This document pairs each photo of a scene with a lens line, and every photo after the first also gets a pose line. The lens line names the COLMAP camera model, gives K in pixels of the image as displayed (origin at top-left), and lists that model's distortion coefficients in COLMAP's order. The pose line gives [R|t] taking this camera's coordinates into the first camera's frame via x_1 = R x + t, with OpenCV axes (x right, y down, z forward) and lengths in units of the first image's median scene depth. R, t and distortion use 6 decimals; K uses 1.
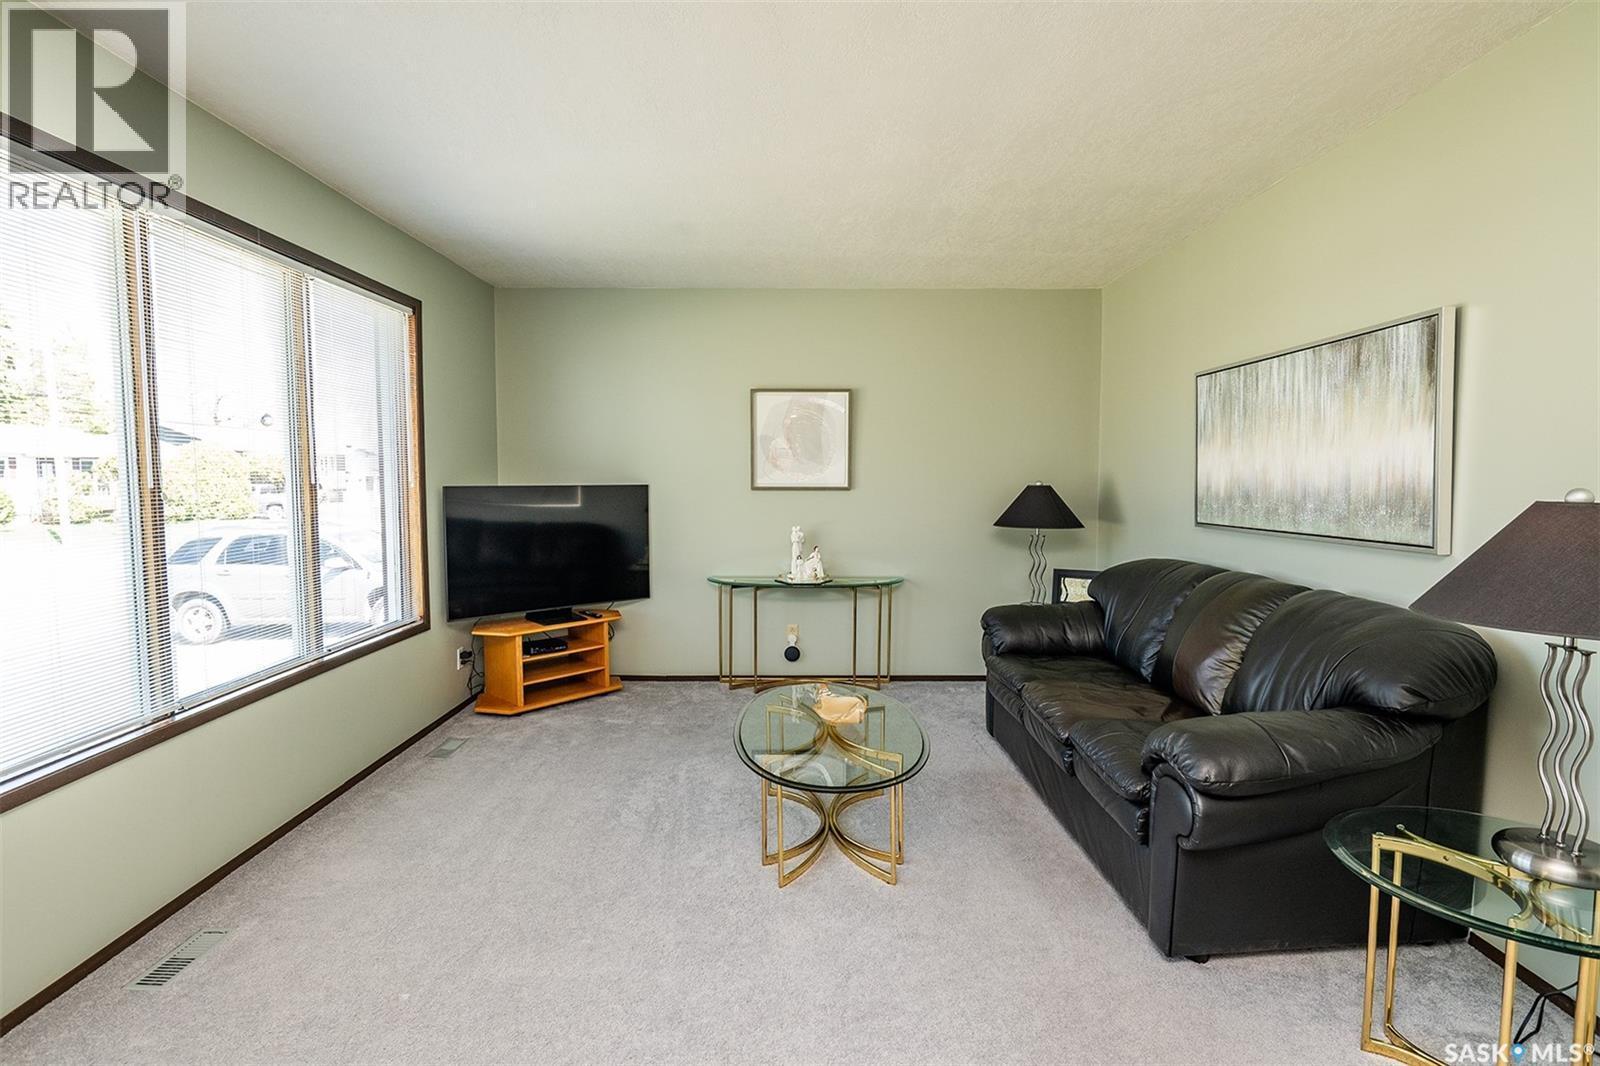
lens RADIAL K [[793.5, 0, 800.0], [0, 793.5, 533.0], [0, 0, 1]] dist [-0.002531, -0.000694]
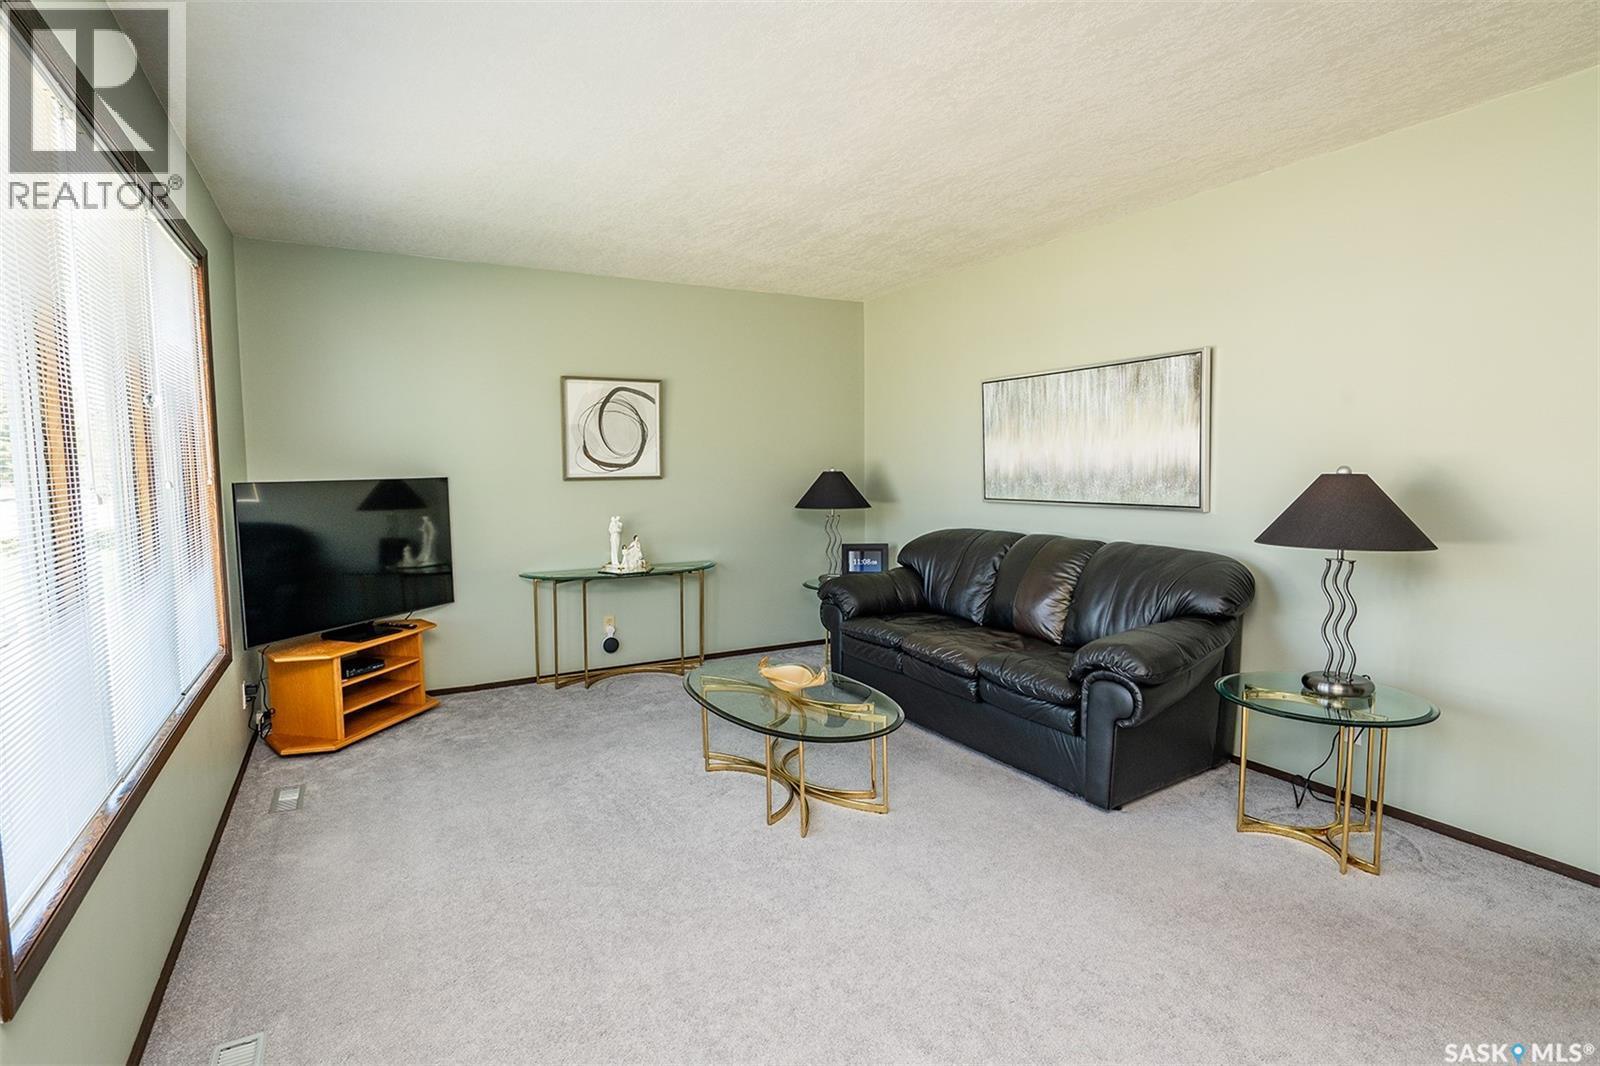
lens RADIAL K [[793.5, 0, 800.0], [0, 793.5, 533.0], [0, 0, 1]] dist [-0.002531, -0.000694]
pose [[0.880492, -0.050733, 0.471339, -0.308590], [0.044352, 0.998712, 0.024646, -0.002090], [-0.471982, -0.000795, 0.881608, 0.016843]]
